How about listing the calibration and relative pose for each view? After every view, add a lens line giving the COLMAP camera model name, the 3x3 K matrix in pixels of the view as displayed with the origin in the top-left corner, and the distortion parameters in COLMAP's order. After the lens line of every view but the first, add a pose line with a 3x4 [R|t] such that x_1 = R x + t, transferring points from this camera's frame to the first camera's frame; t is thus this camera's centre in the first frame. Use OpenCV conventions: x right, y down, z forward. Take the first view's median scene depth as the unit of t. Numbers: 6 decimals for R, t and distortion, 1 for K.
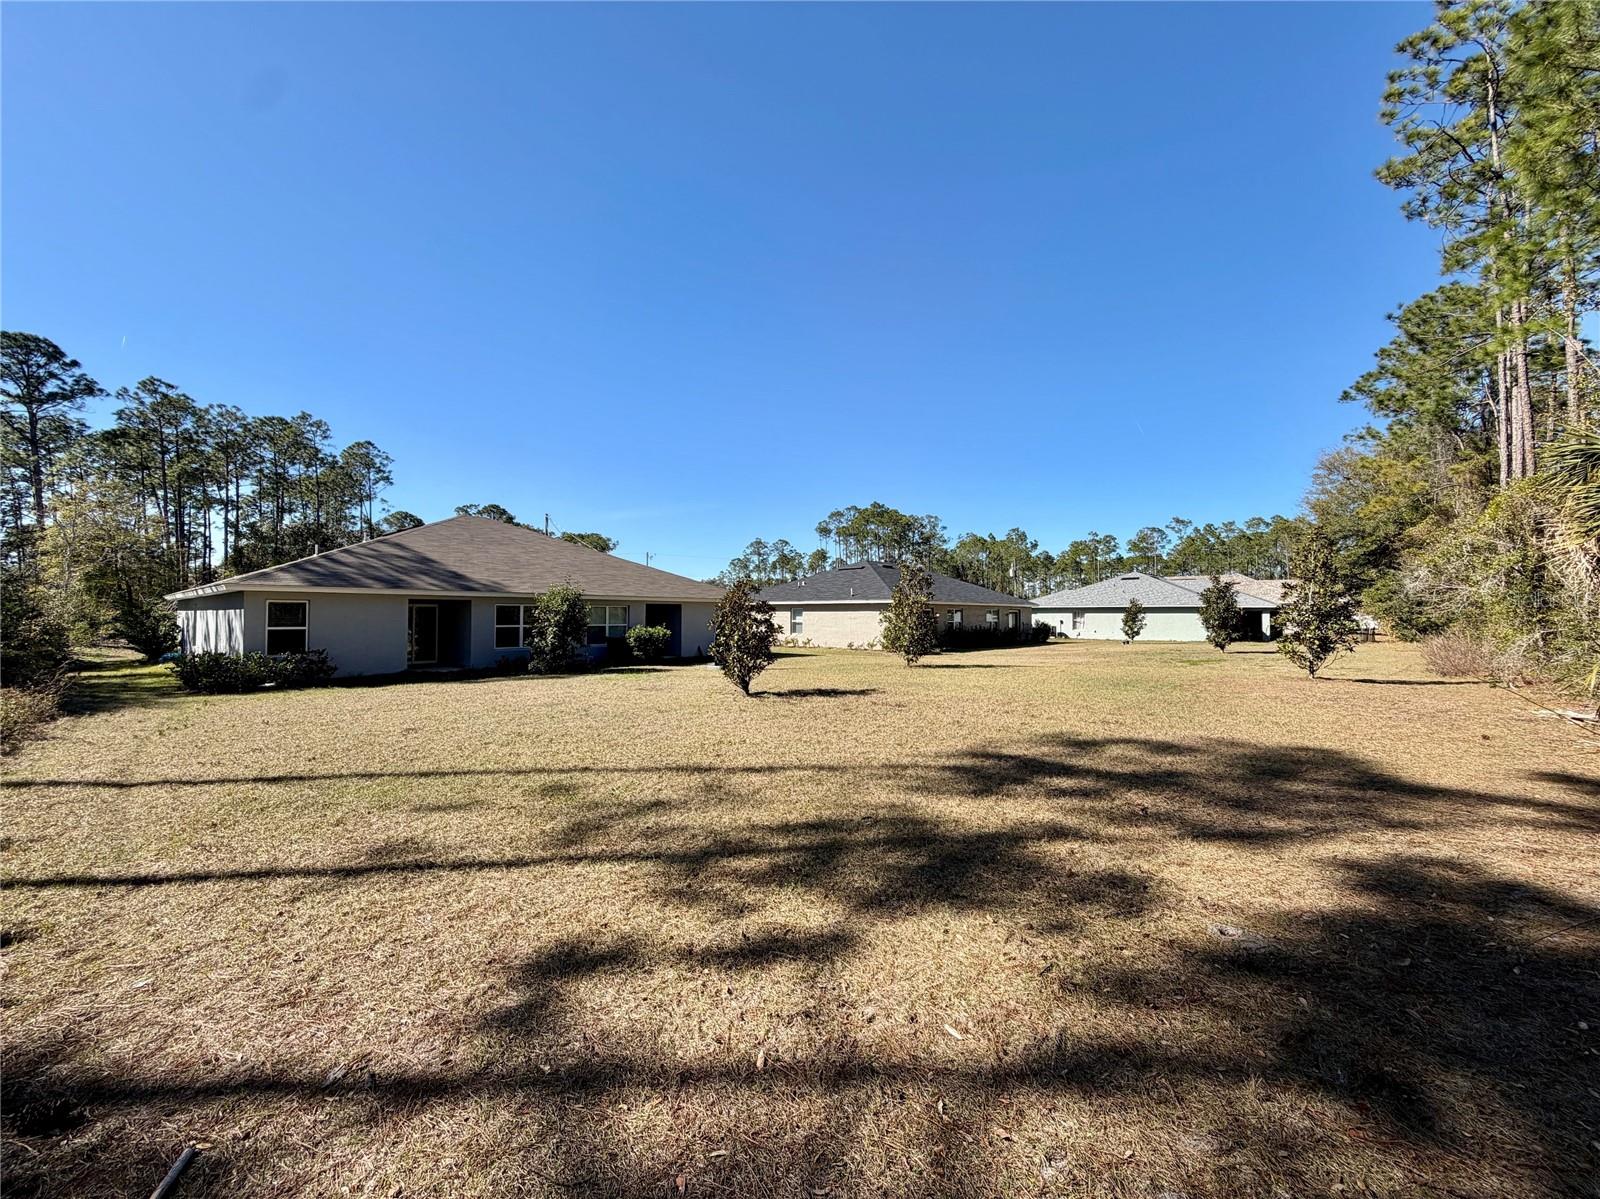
lens RADIAL K [[636.4, 0, 796.8], [0, 636.4, 593.8], [0, 0, 1]] dist [0.001447, -0.001041]
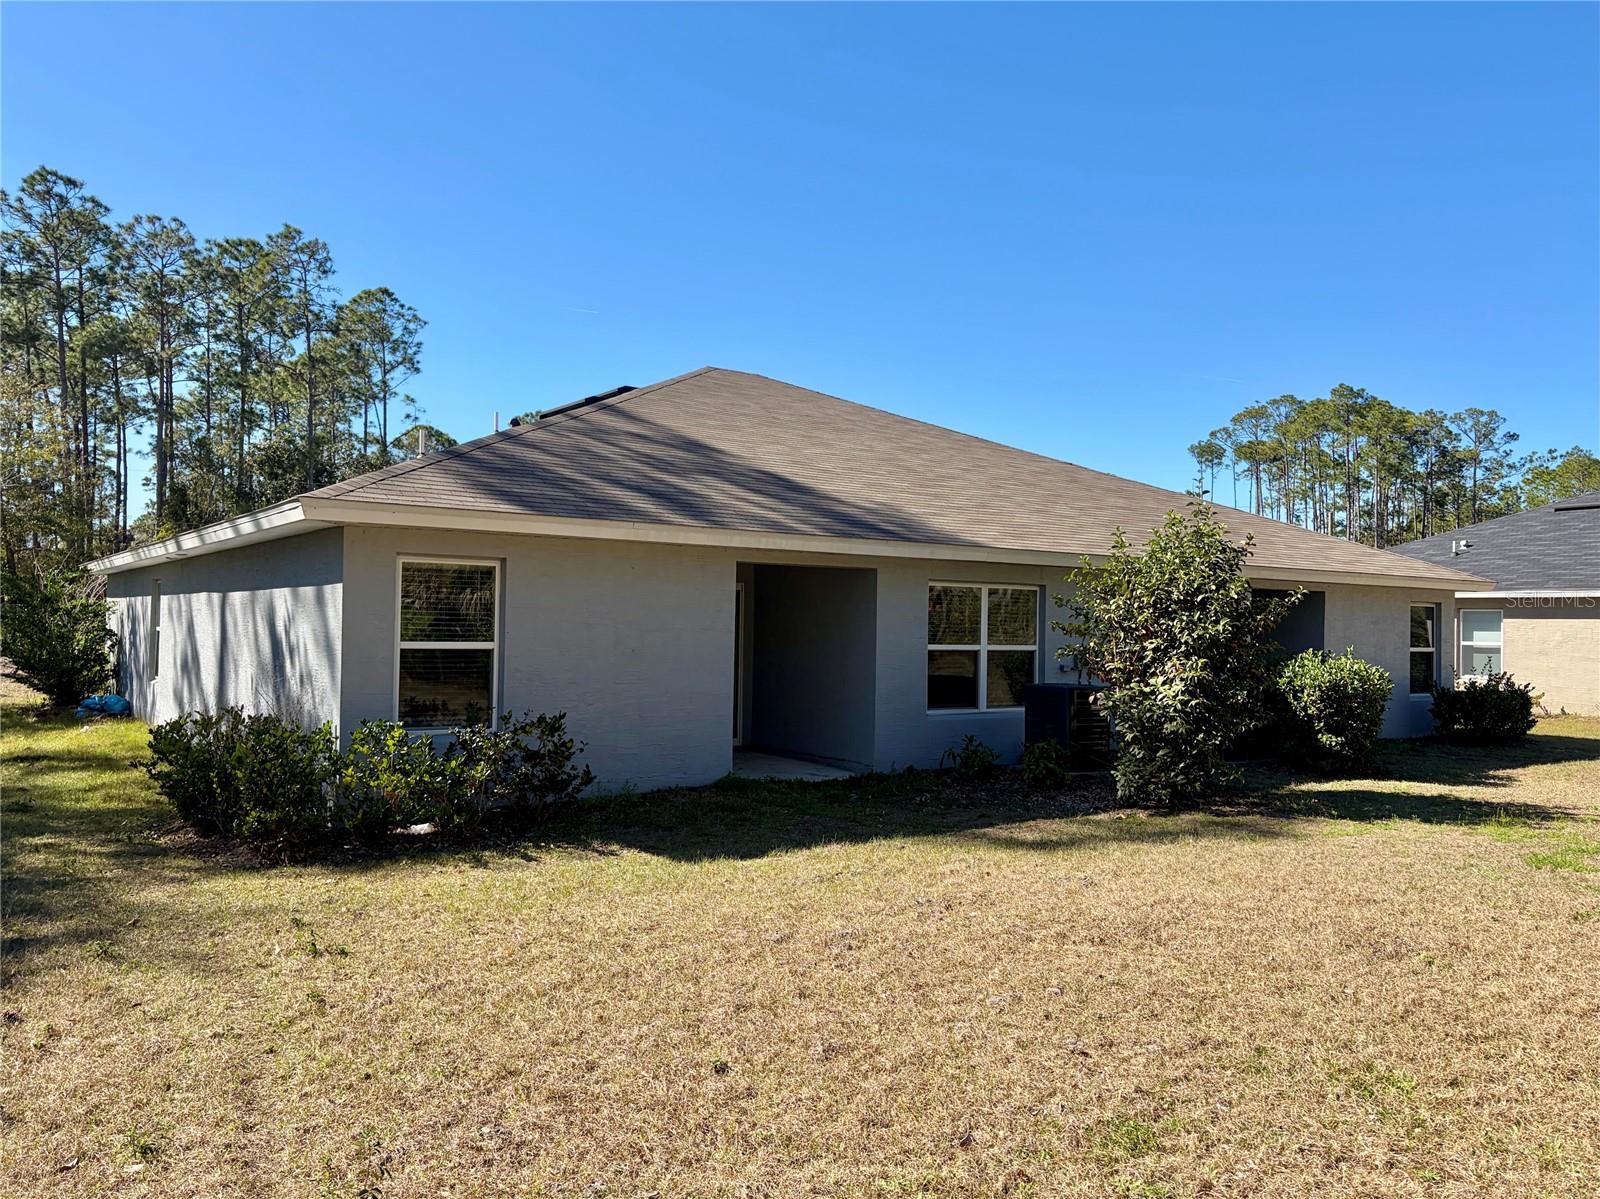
lens RADIAL K [[1204.9, 0, 806.1], [0, 1204.9, 591.6], [0, 0, 1]] dist [0.048013, -0.047831]
pose [[0.974446, 0.006704, -0.224522, -0.153840], [-0.005418, 0.999965, 0.006343, 0.006943], [0.224556, -0.004964, 0.974448, 0.140957]]
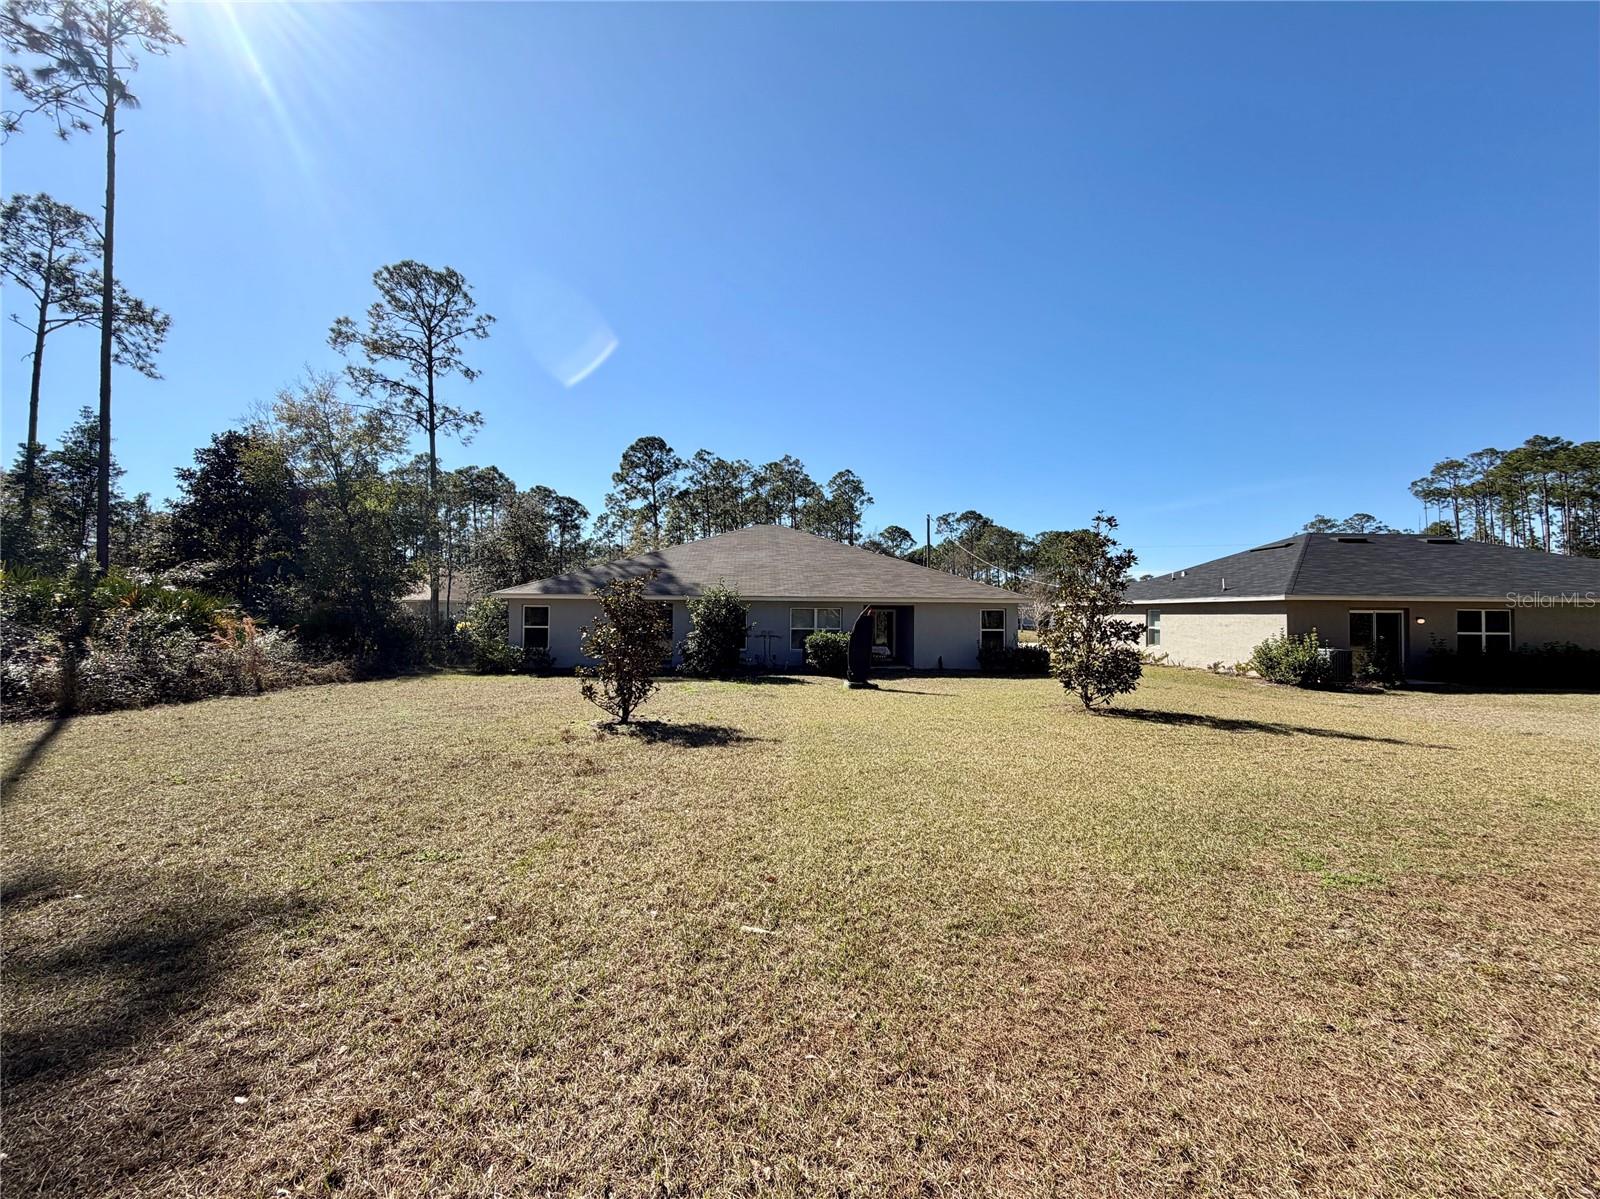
lens RADIAL K [[636.4, 0, 800.7], [0, 636.4, 597.4], [0, 0, 1]] dist [0.001447, -0.001041]
pose [[0.702661, -0.017423, -0.711311, 0.156234], [0.019847, 0.999791, -0.004883, 0.003418], [0.711247, -0.010686, 0.702860, 0.149329]]
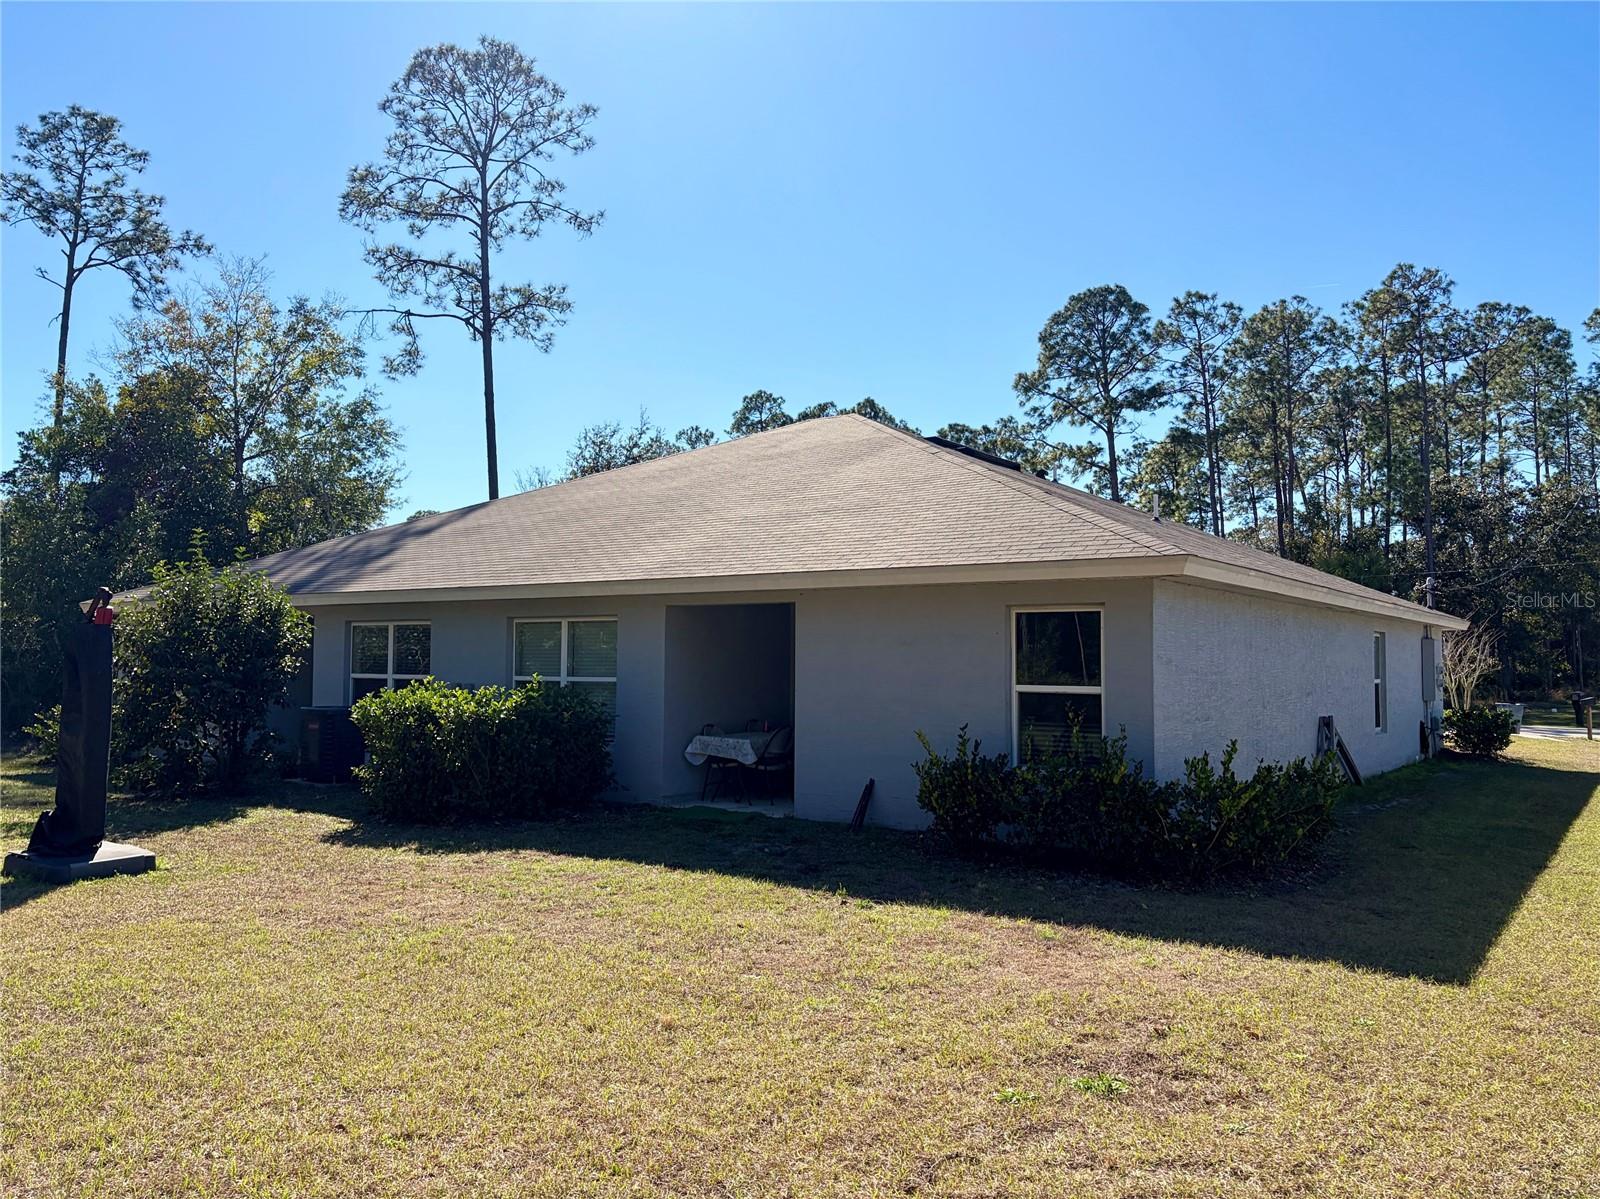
lens RADIAL K [[1204.9, 0, 799.3], [0, 1204.9, 601.0], [0, 0, 1]] dist [0.048013, -0.047831]
pose [[0.103878, -0.053596, -0.993145, 0.140394], [0.027572, 0.998318, -0.050991, 0.020348], [0.994208, -0.022086, 0.105181, 0.474326]]
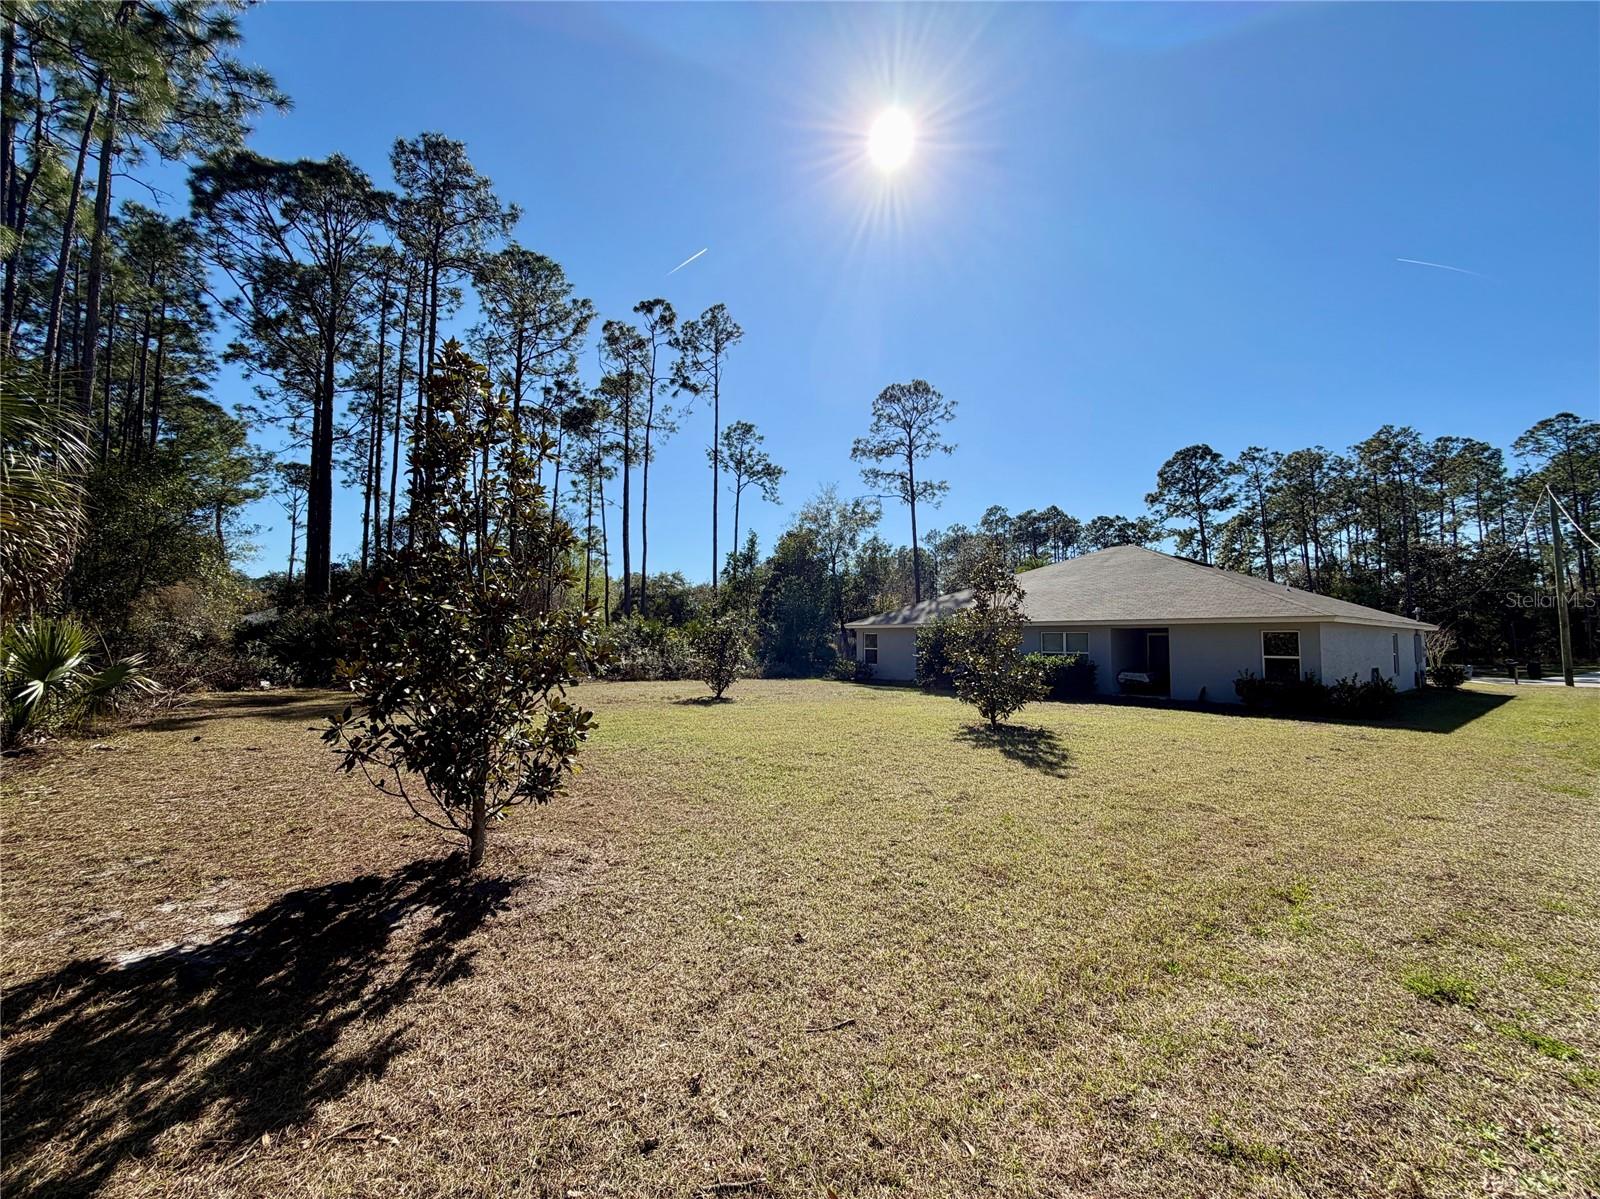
lens RADIAL K [[636.4, 0, 798.0], [0, 636.4, 602.7], [0, 0, 1]] dist [0.001447, -0.001041]
pose [[-0.175728, -0.062516, -0.982452, 0.312999], [0.028920, 0.997223, -0.068628, 0.013159], [0.984014, -0.040472, -0.173432, 0.350217]]
